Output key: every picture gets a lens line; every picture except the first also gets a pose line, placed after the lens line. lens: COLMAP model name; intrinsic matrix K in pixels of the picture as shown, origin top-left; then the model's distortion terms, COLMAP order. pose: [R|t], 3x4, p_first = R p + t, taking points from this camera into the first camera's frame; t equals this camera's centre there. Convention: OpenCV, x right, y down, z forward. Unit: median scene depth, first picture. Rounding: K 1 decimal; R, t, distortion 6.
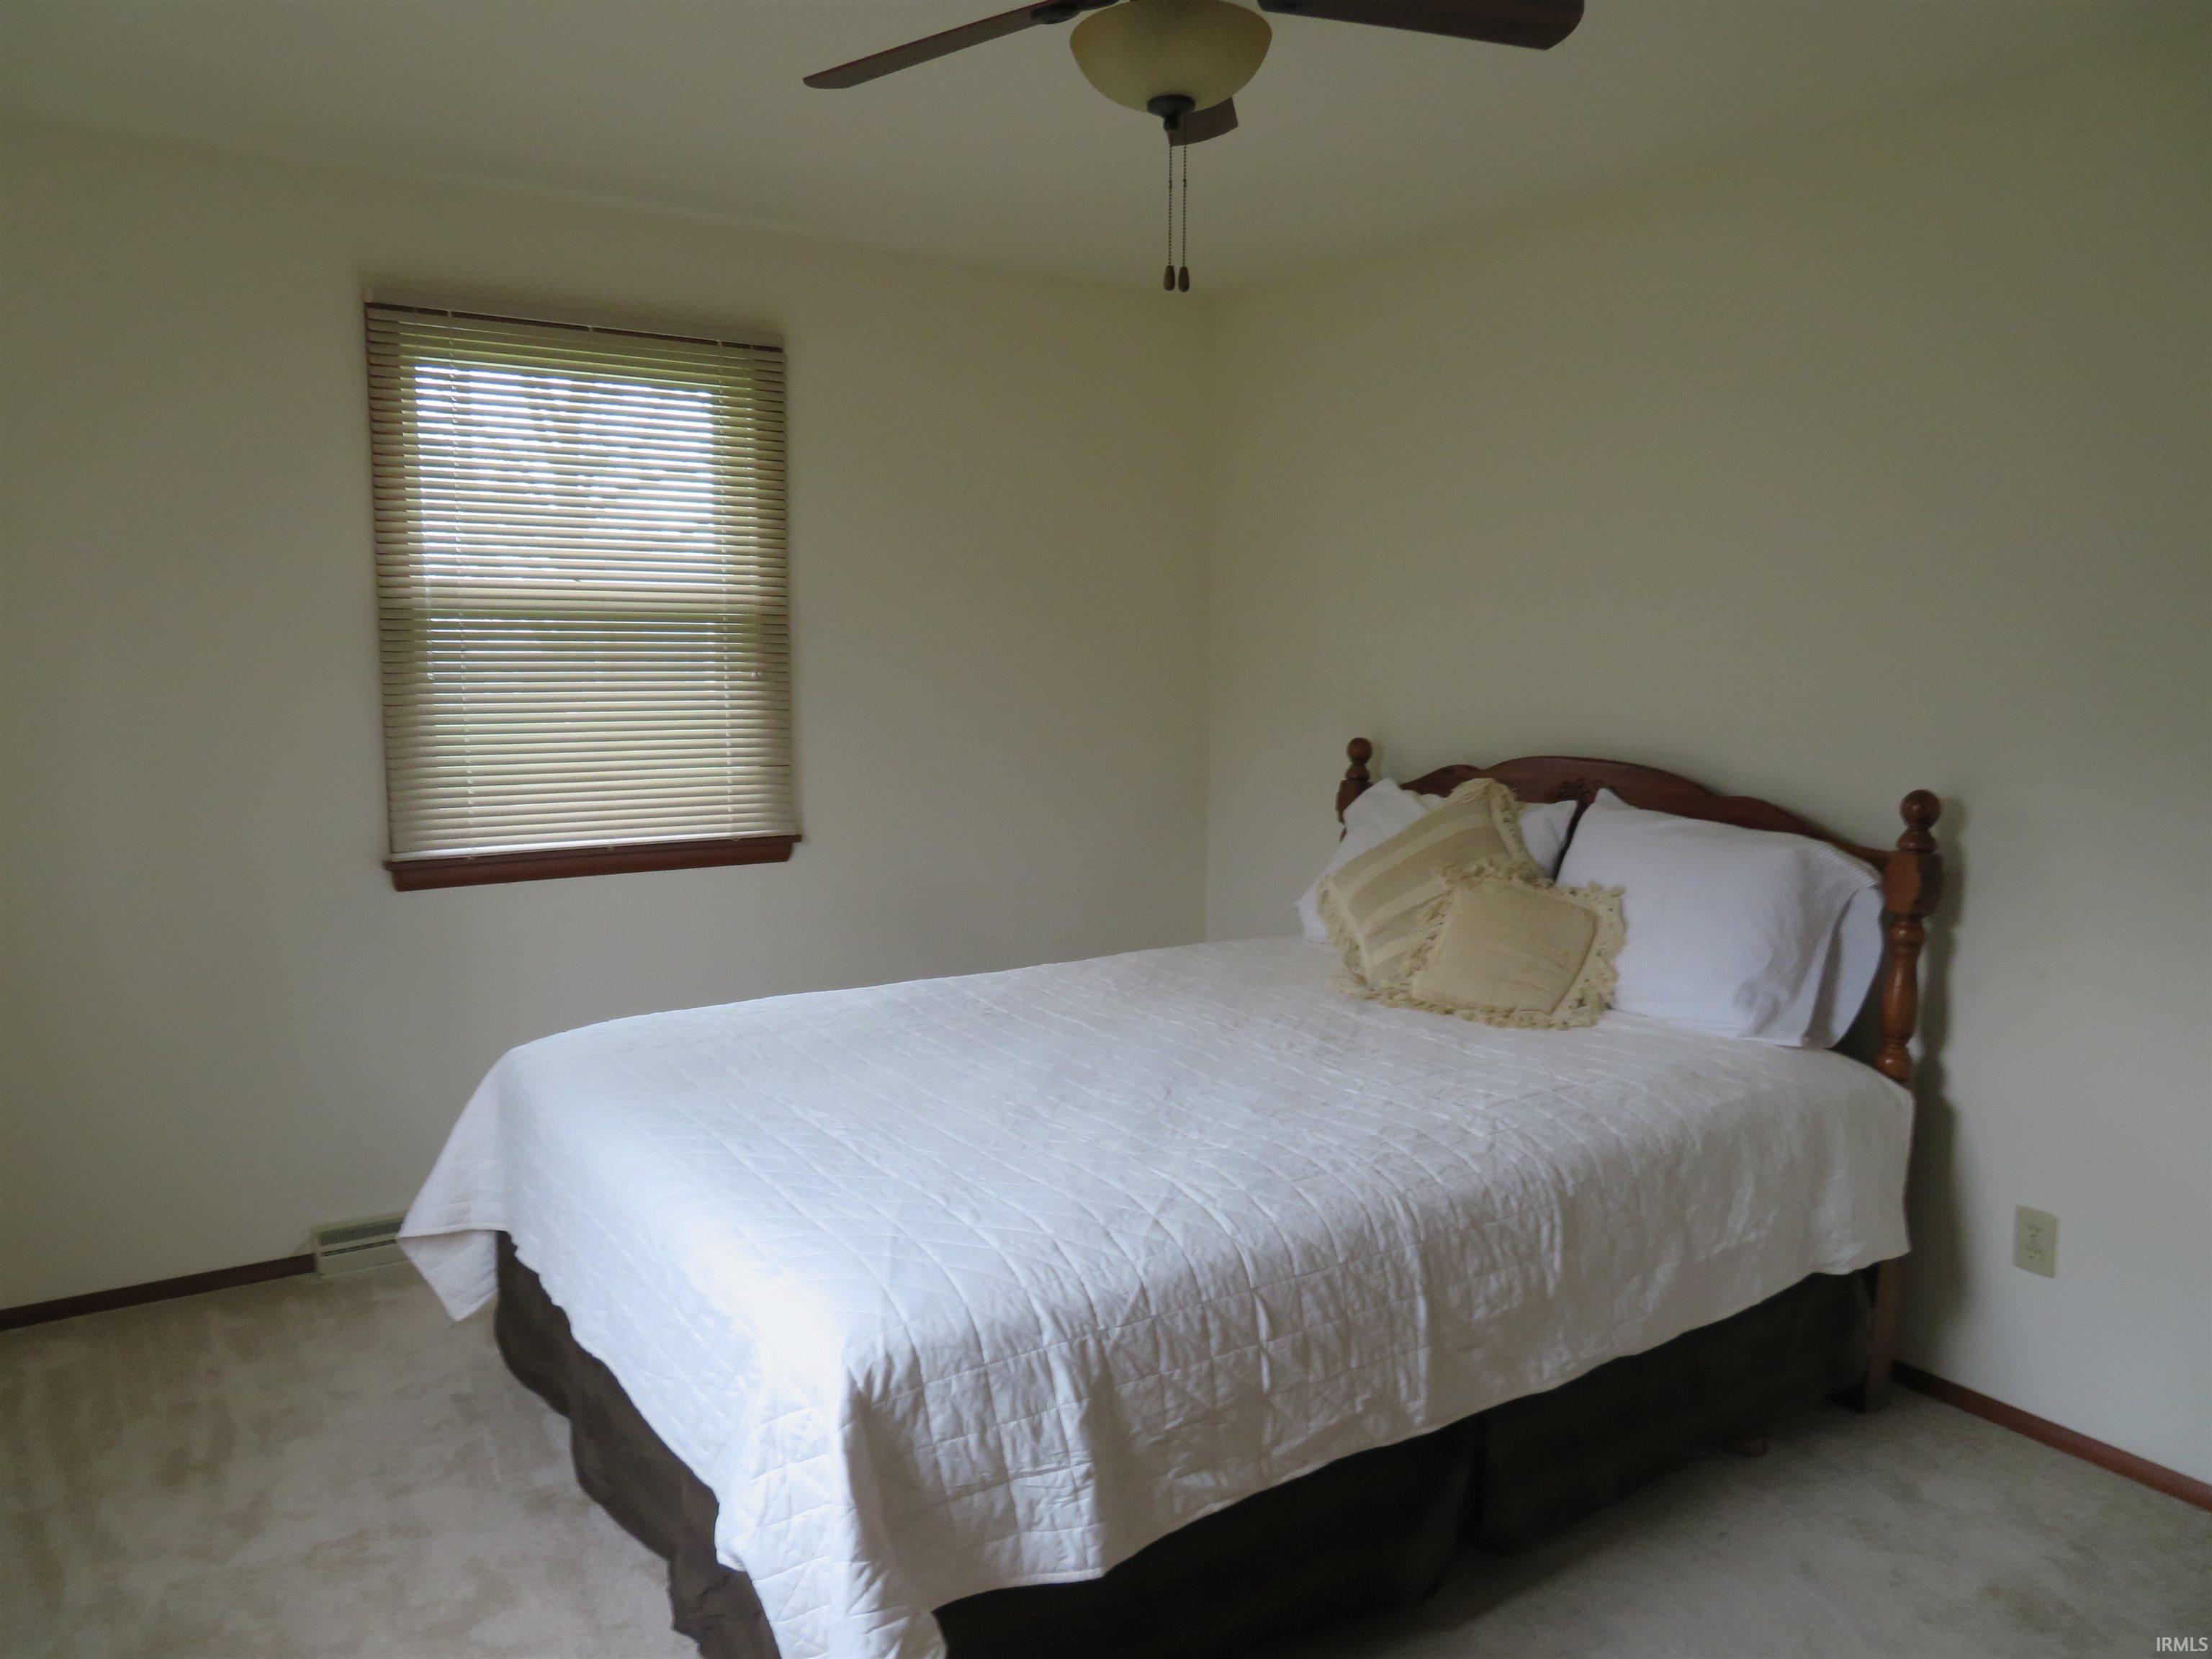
lens RADIAL K [[1582.2, 0, 1098.0], [0, 1582.2, 828.5], [0, 0, 1]] dist [-0.004354, -0.001681]
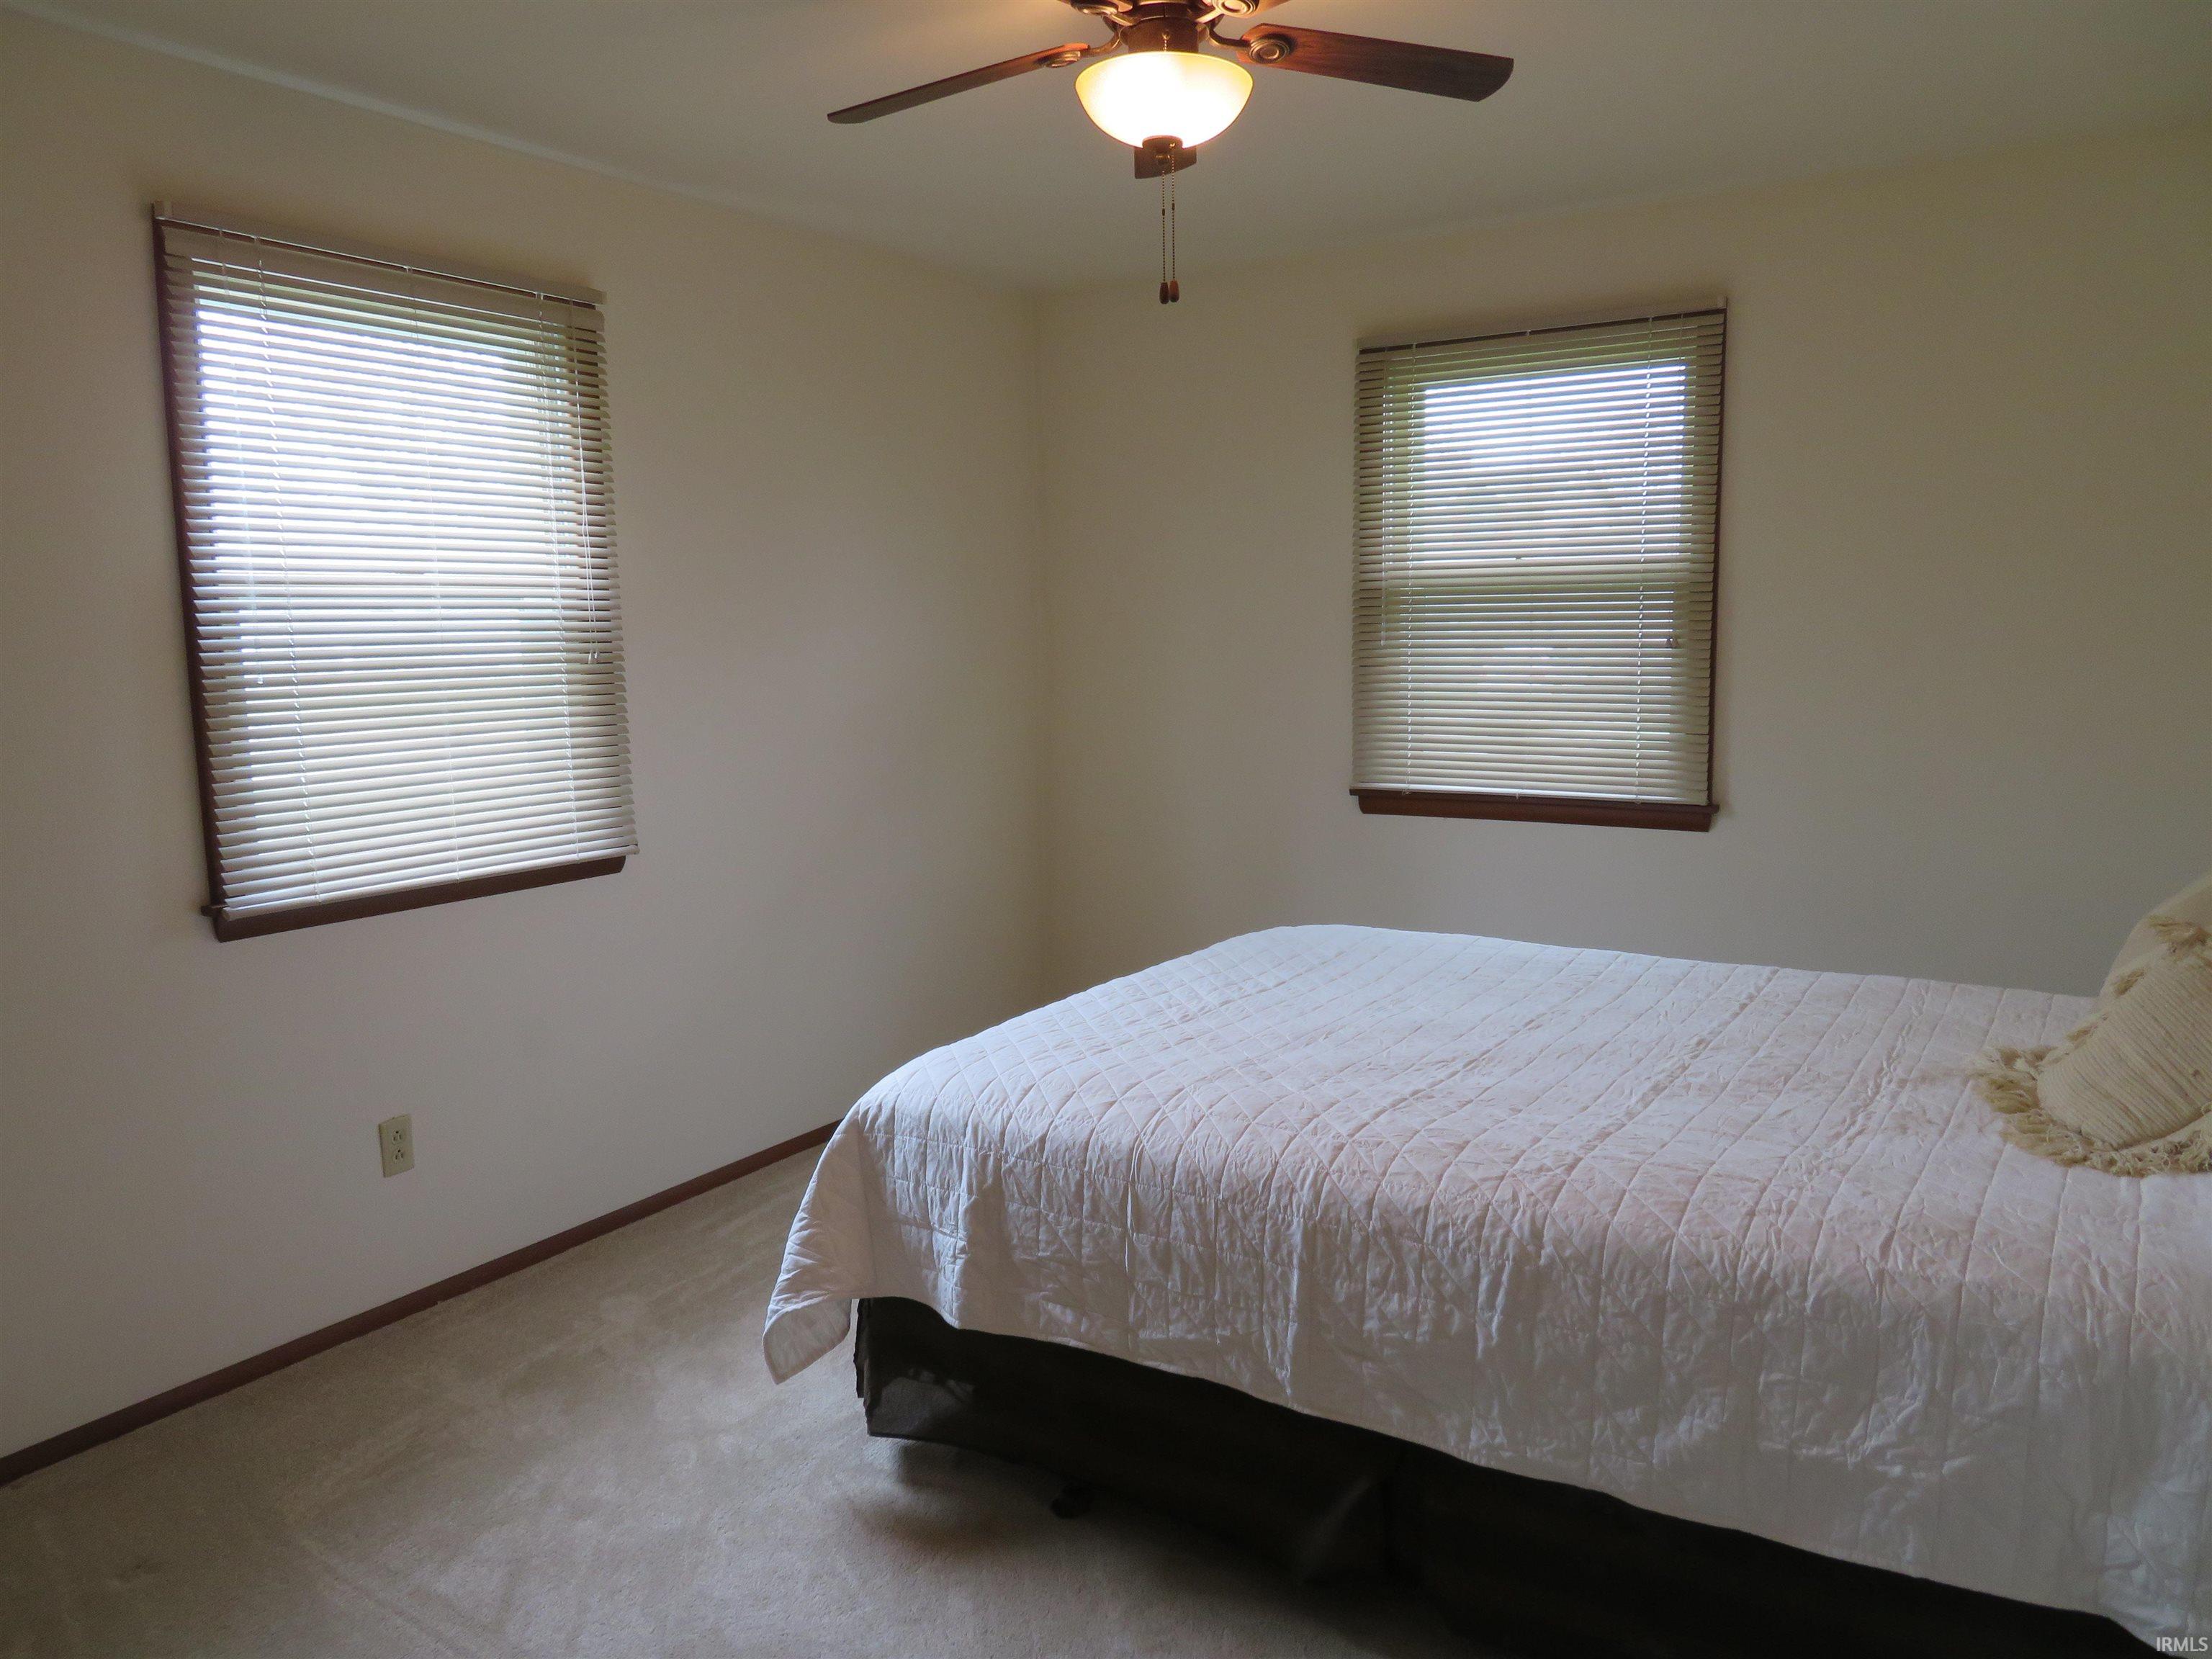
lens RADIAL K [[1582.2, 0, 1095.3], [0, 1582.2, 830.7], [0, 0, 1]] dist [-0.004354, -0.001681]
pose [[0.401180, 0.110431, -0.909318, 1.042808], [-0.091774, 0.992557, 0.080051, -0.045955], [0.911390, 0.051337, 0.408329, 0.475399]]
